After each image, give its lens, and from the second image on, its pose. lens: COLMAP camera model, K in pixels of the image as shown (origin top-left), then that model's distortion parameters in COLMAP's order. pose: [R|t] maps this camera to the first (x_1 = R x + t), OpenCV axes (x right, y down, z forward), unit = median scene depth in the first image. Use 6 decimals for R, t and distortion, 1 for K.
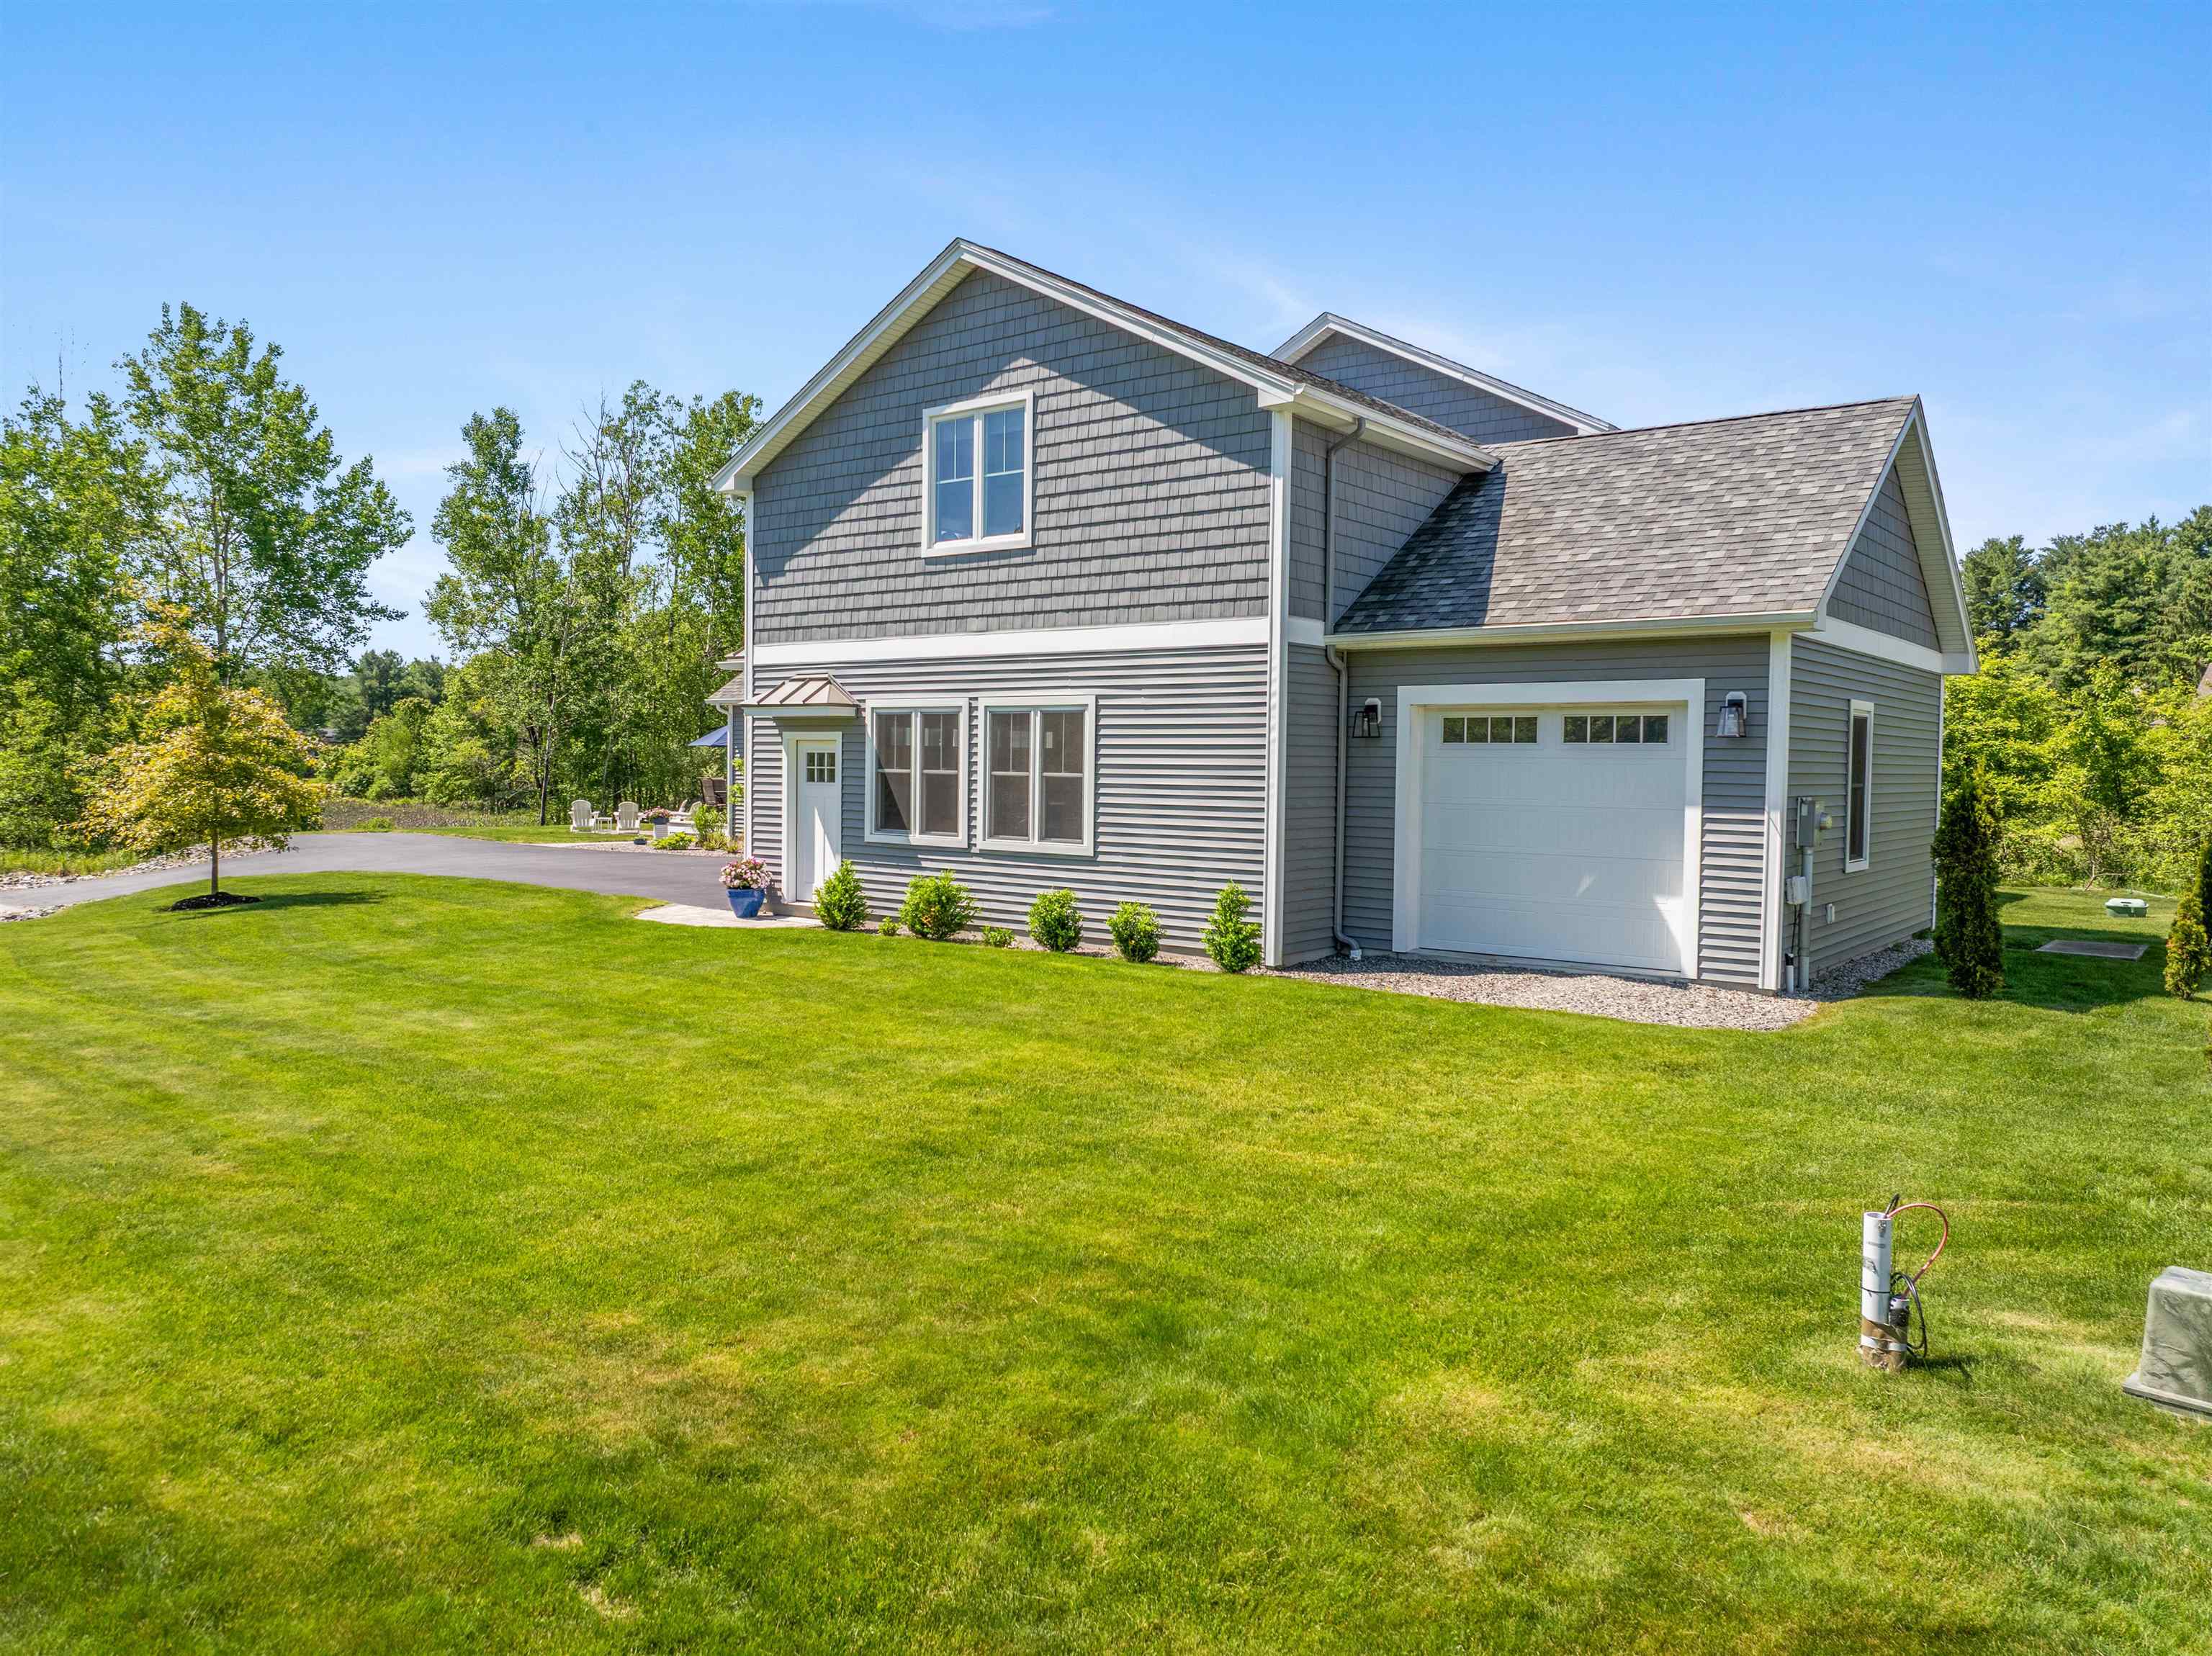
lens RADIAL K [[1551.3, 0, 1105.9], [0, 1551.3, 821.4], [0, 0, 1]] dist [-0.034585, 0.004303]
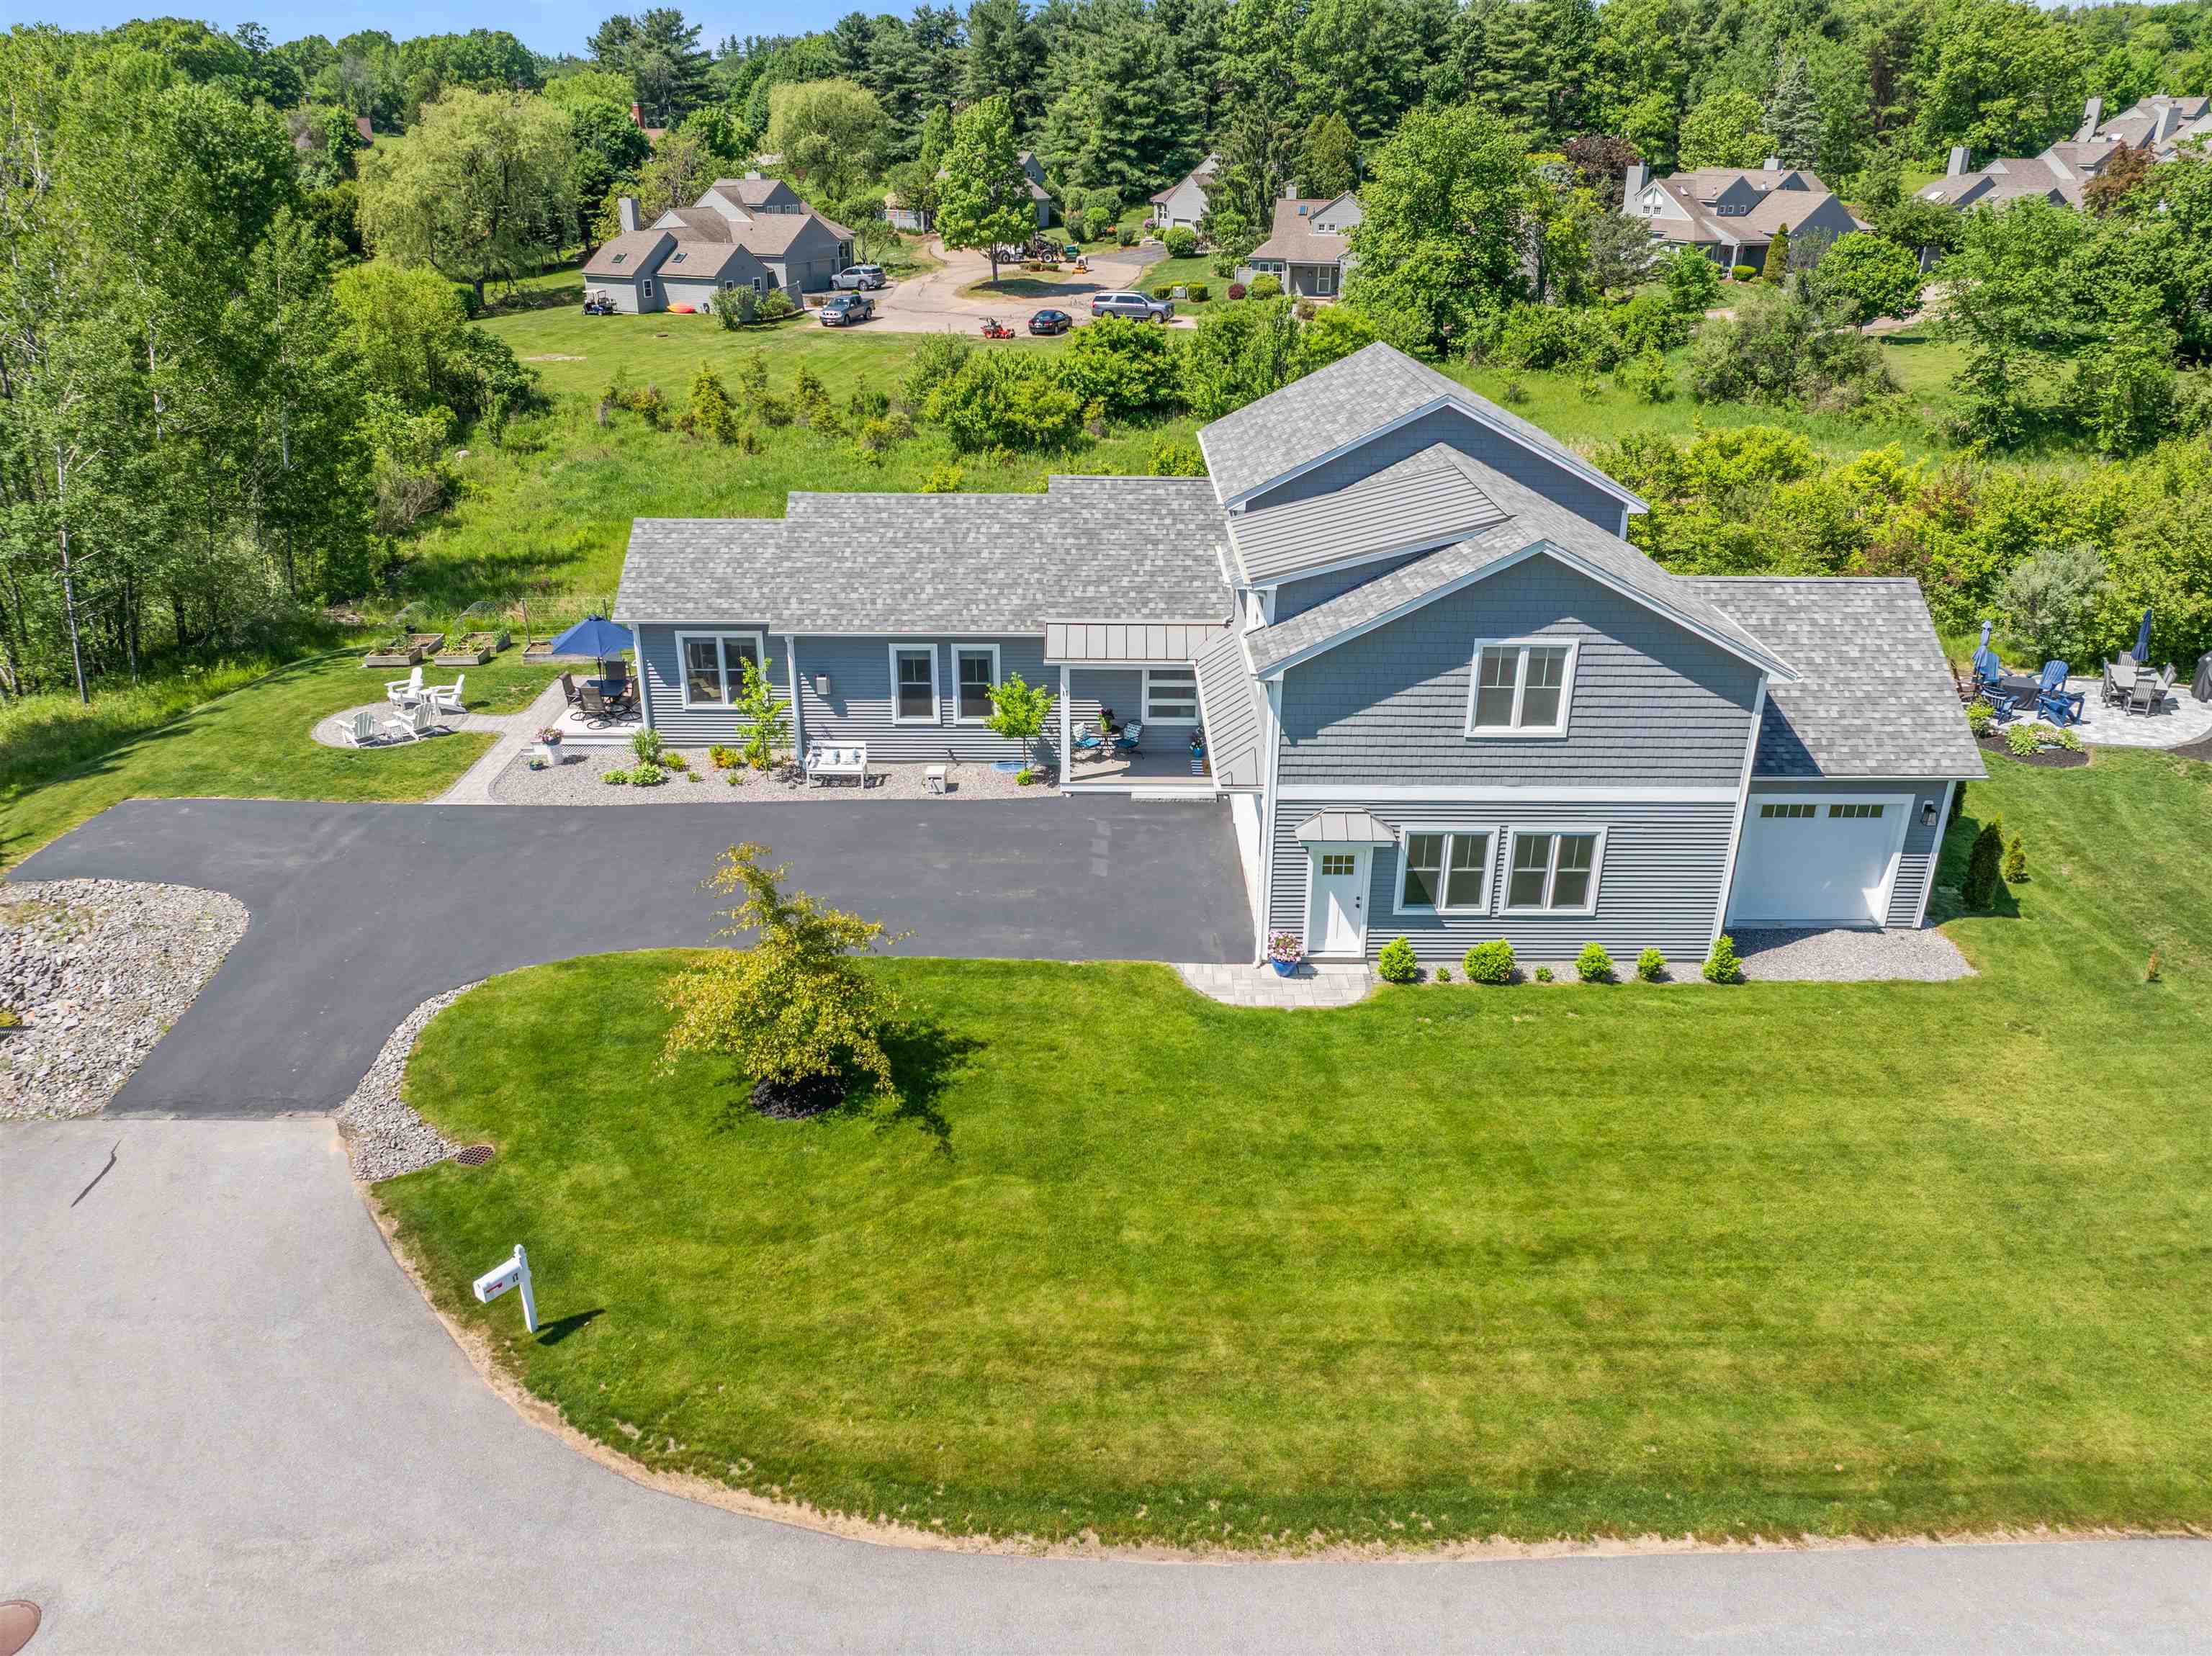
lens RADIAL K [[1551.3, 0, 1111.1], [0, 1551.3, 834.2], [0, 0, 1]] dist [-0.034585, 0.004303]
pose [[0.779380, -0.267225, 0.566708, -1.232482], [0.029532, 0.919150, 0.392800, -0.671692], [-0.625855, -0.289405, 0.724258, 0.141060]]
